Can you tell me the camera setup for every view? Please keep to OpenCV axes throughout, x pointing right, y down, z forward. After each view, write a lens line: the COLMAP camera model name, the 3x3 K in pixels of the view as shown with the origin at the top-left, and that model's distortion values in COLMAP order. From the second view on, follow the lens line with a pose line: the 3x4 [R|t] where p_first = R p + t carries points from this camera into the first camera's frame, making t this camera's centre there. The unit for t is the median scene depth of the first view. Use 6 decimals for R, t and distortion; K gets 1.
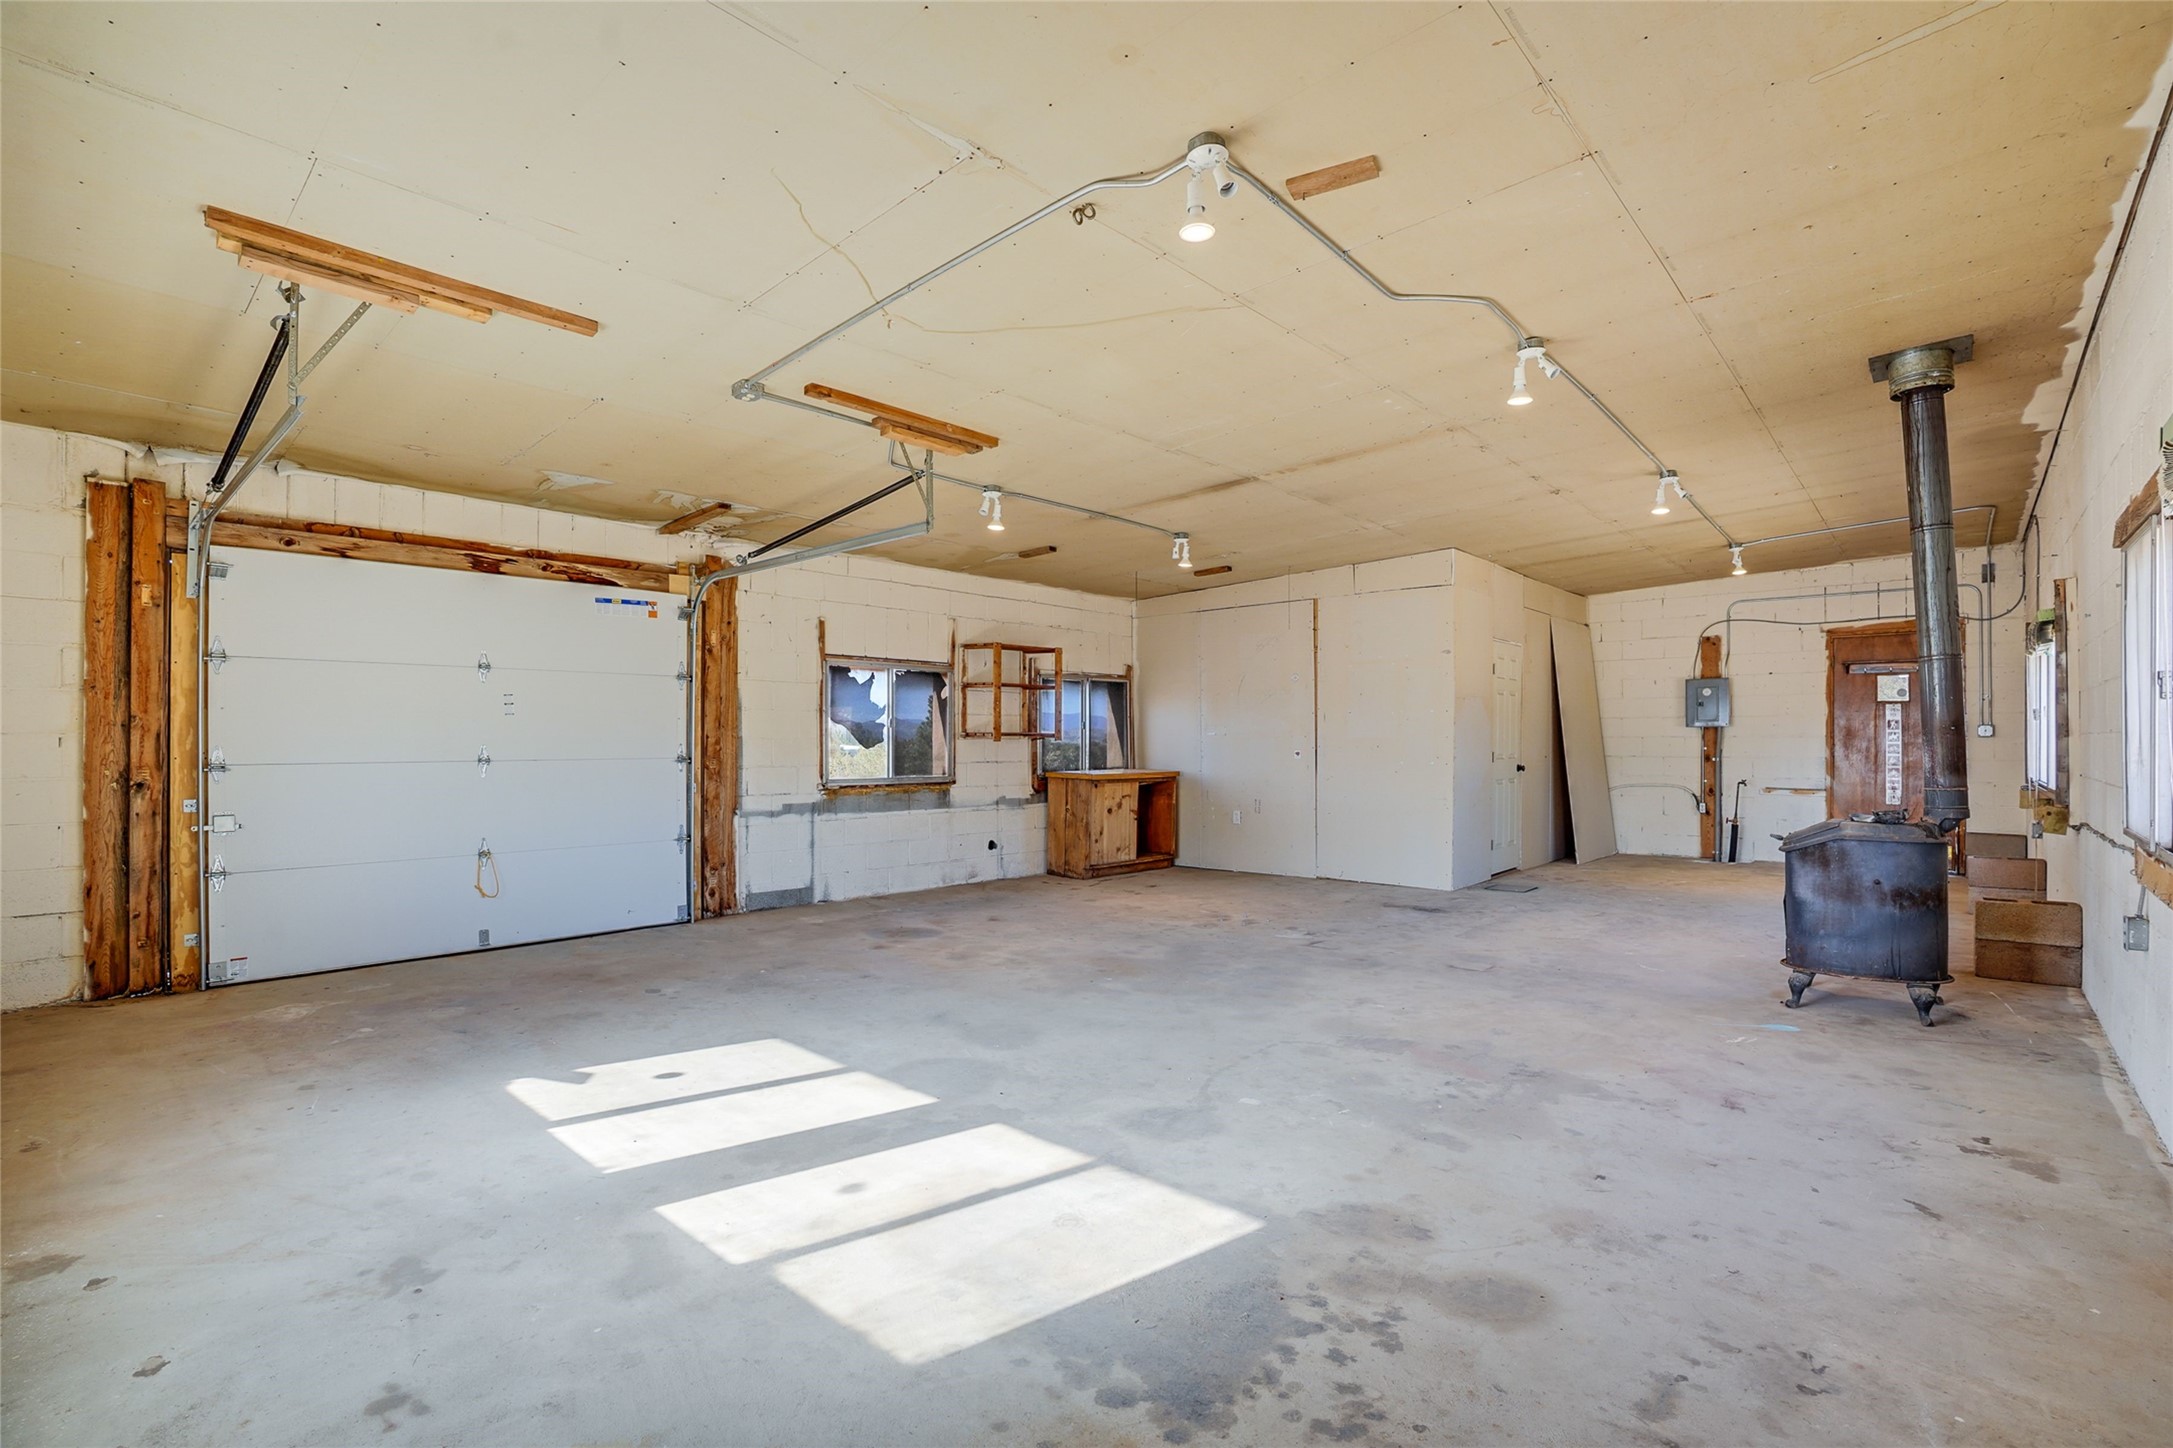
lens RADIAL K [[999.1, 0, 1086.5], [0, 999.1, 724.0], [0, 0, 1]] dist [-0.073366, 0.027540]
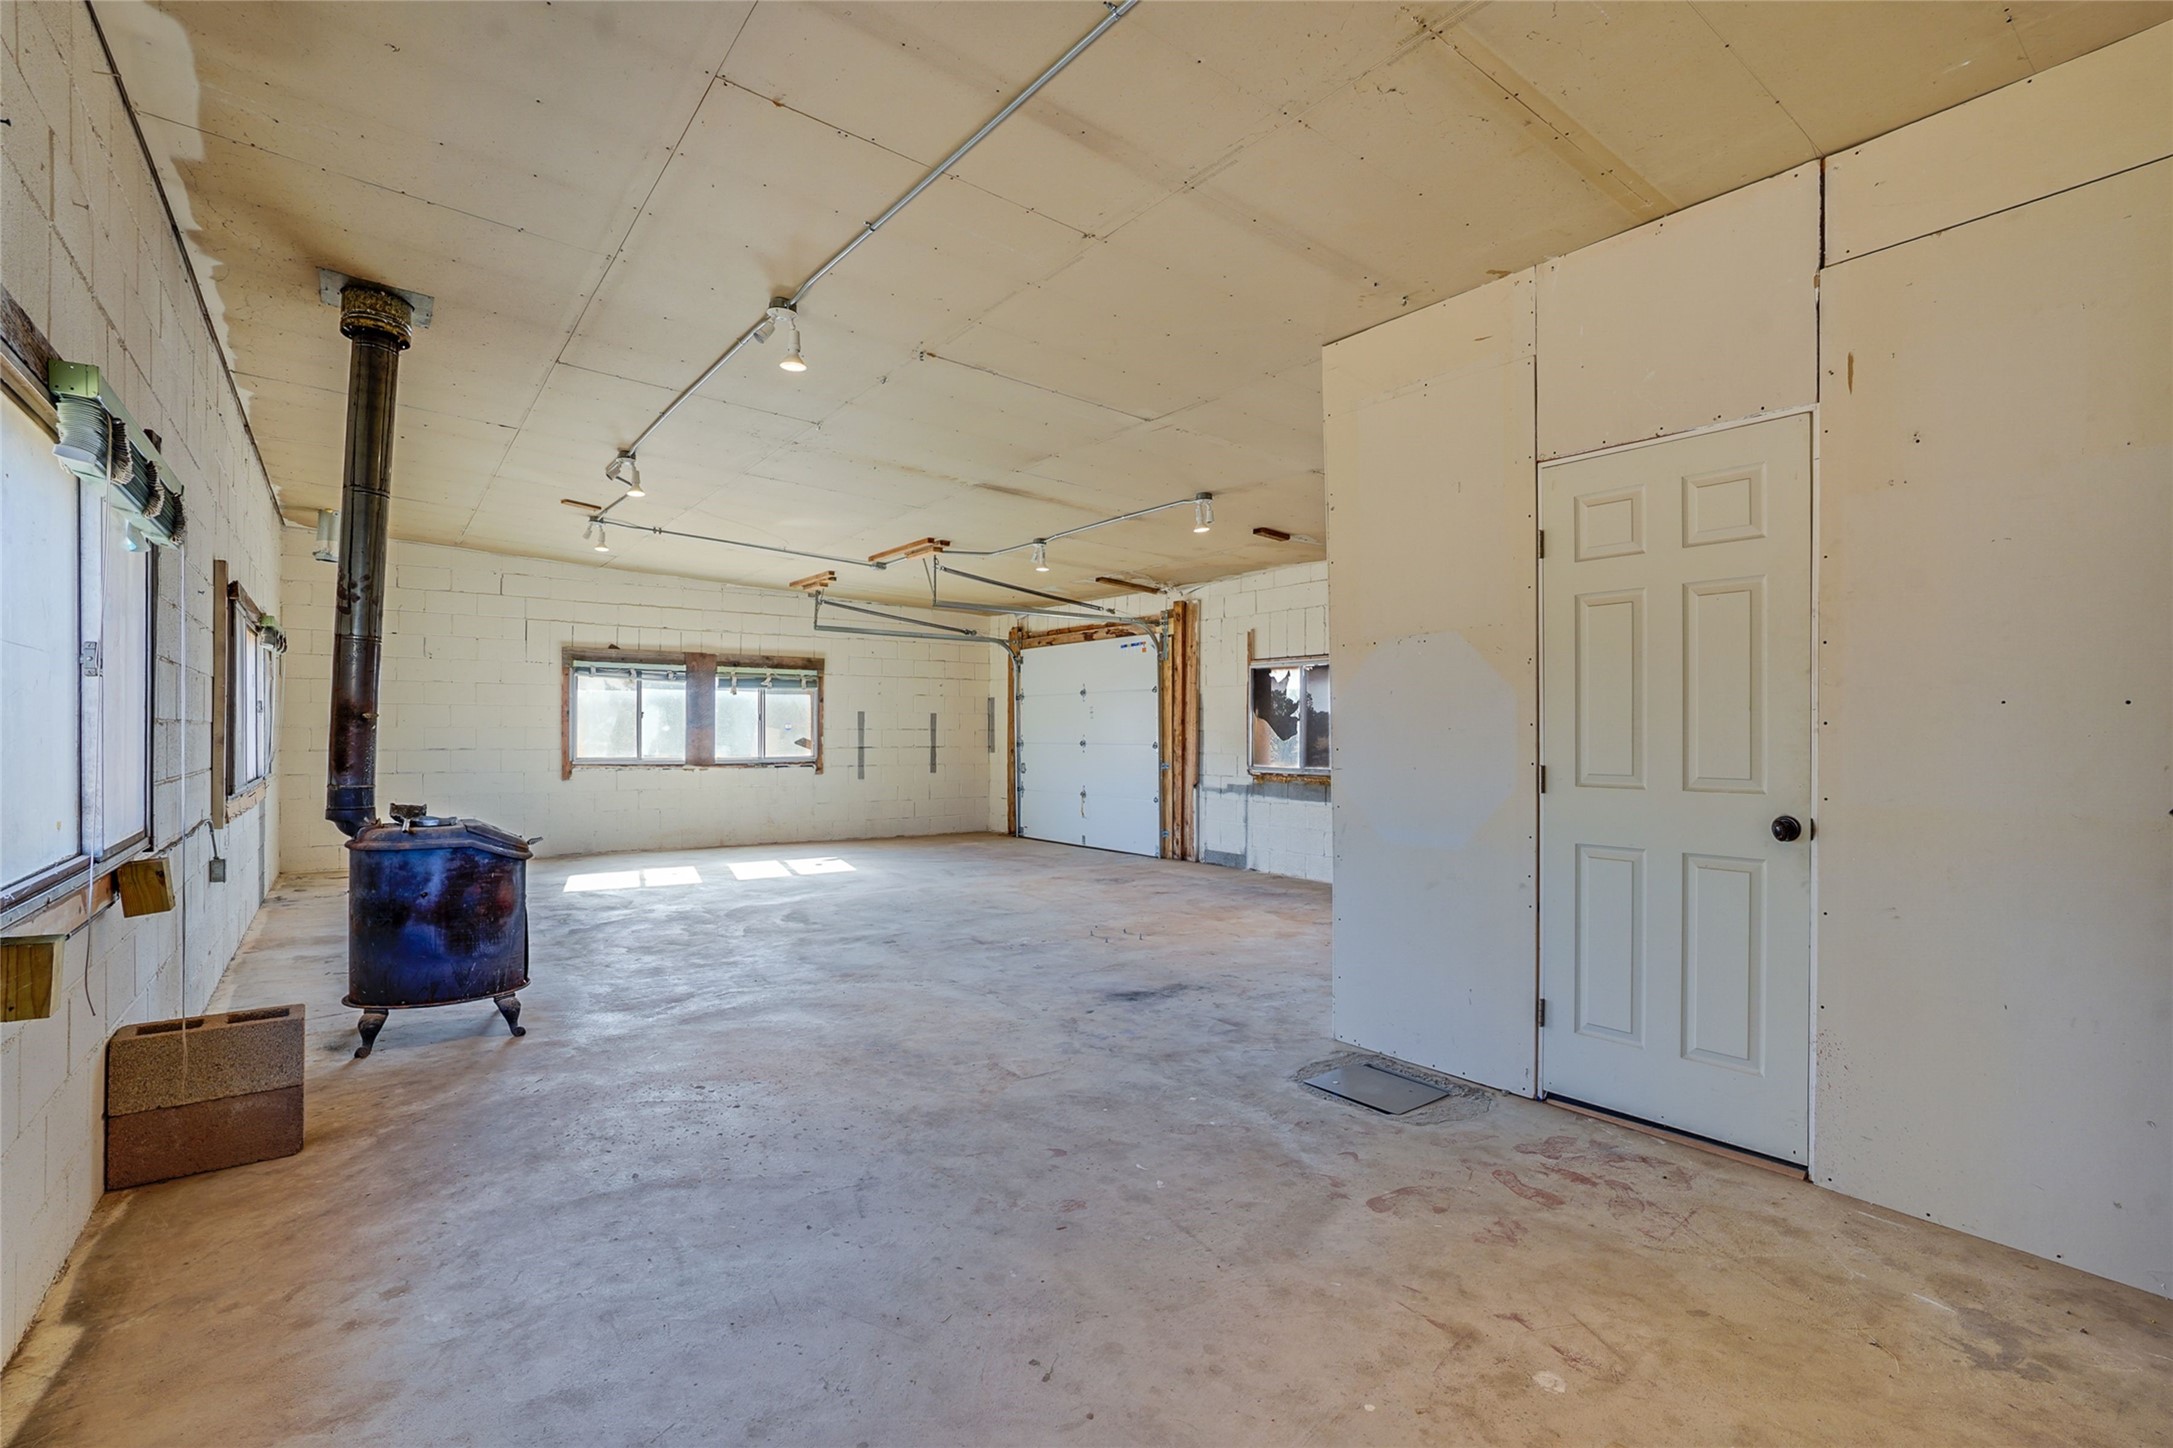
lens RADIAL K [[999.1, 0, 1086.5], [0, 999.1, 724.0], [0, 0, 1]] dist [-0.073366, 0.027540]
pose [[-0.189913, -0.009370, -0.981756, 0.959246], [0.012116, 0.999856, -0.011887, 0.017713], [0.981726, -0.014153, -0.189773, 1.058125]]
